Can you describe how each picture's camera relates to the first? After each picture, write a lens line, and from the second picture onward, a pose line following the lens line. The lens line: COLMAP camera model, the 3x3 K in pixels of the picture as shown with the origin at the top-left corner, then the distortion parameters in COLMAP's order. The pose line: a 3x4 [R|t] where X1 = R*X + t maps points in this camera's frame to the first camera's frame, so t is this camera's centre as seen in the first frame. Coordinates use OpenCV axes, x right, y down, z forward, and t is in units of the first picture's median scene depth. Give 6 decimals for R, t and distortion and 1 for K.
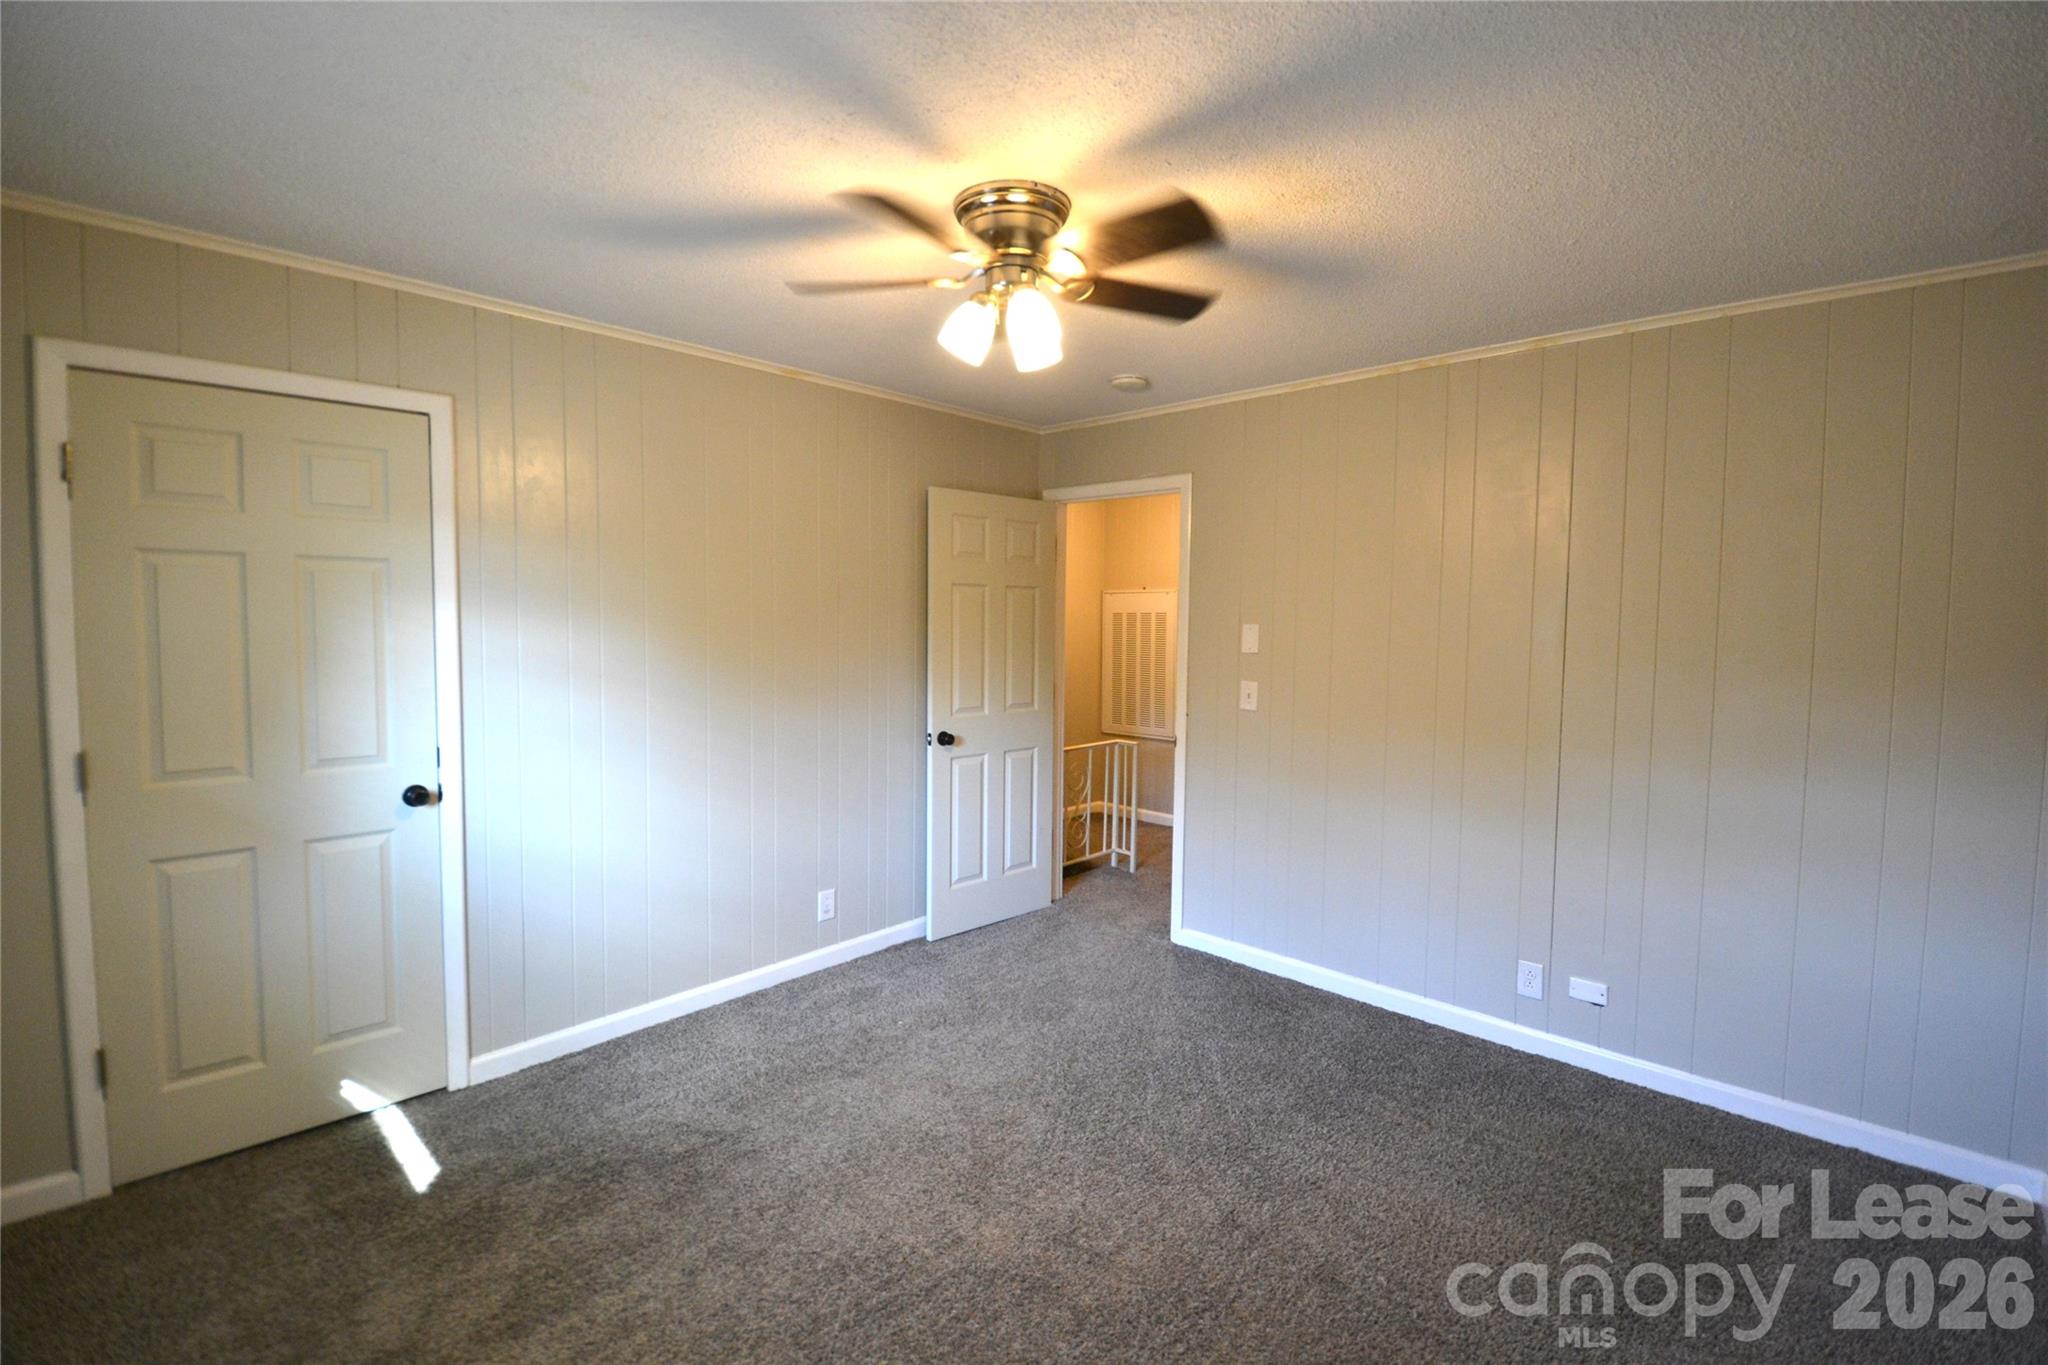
lens RADIAL K [[908.9, 0, 1027.6], [0, 908.9, 663.3], [0, 0, 1]] dist [0.027782, -0.030982]
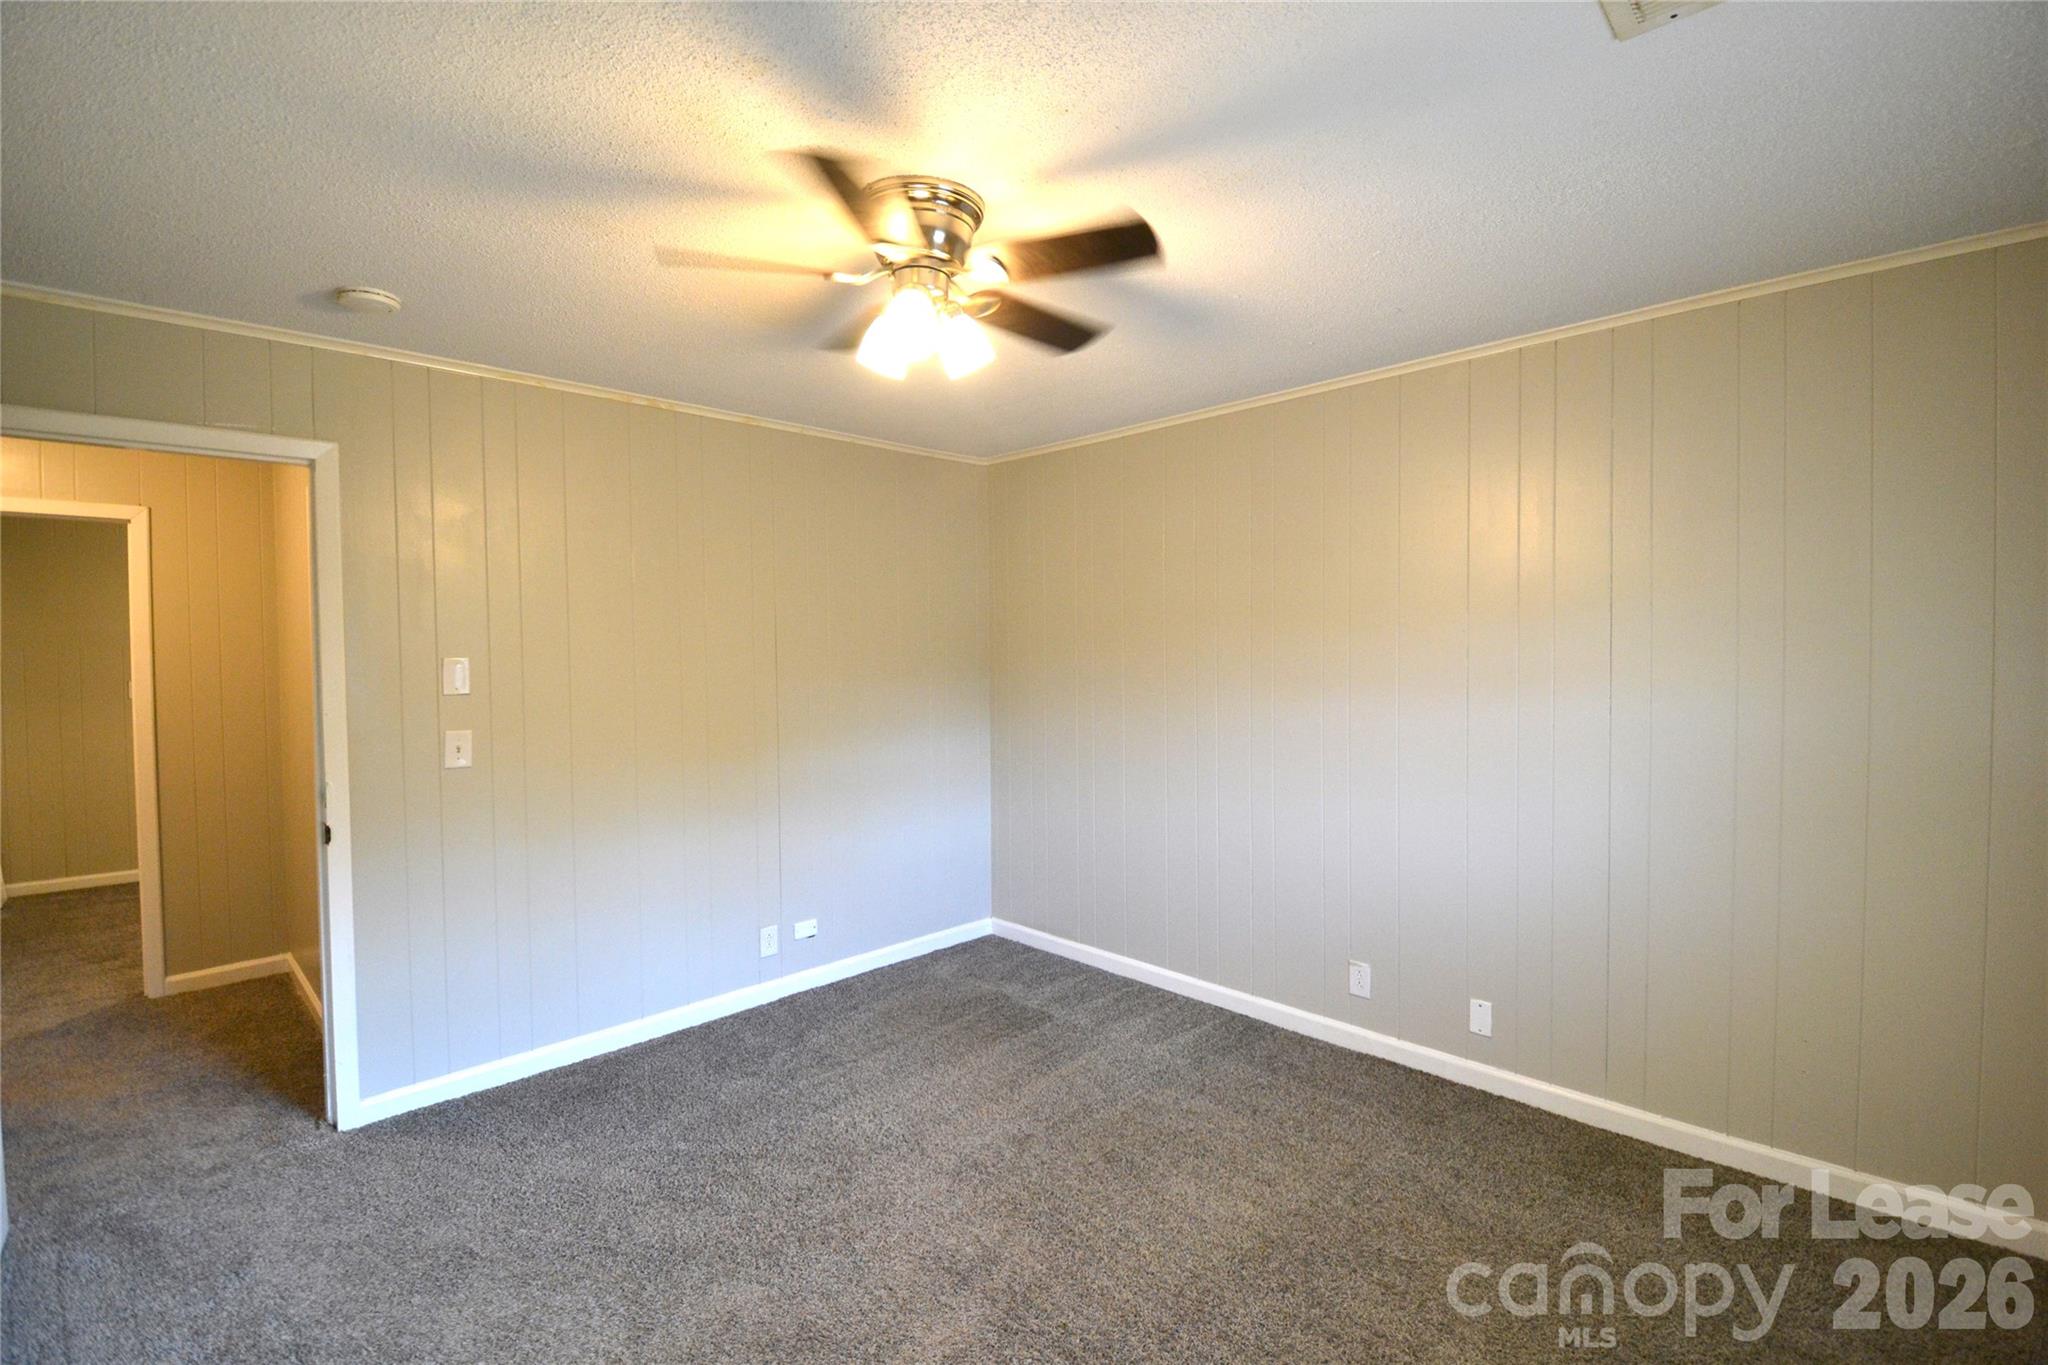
lens RADIAL K [[908.9, 0, 1027.6], [0, 908.9, 663.3], [0, 0, 1]] dist [0.027782, -0.030982]
pose [[0.029230, -0.031306, 0.999082, -0.614092], [0.058399, 0.997856, 0.029559, -0.038054], [-0.997865, 0.057481, 0.030995, 0.569734]]
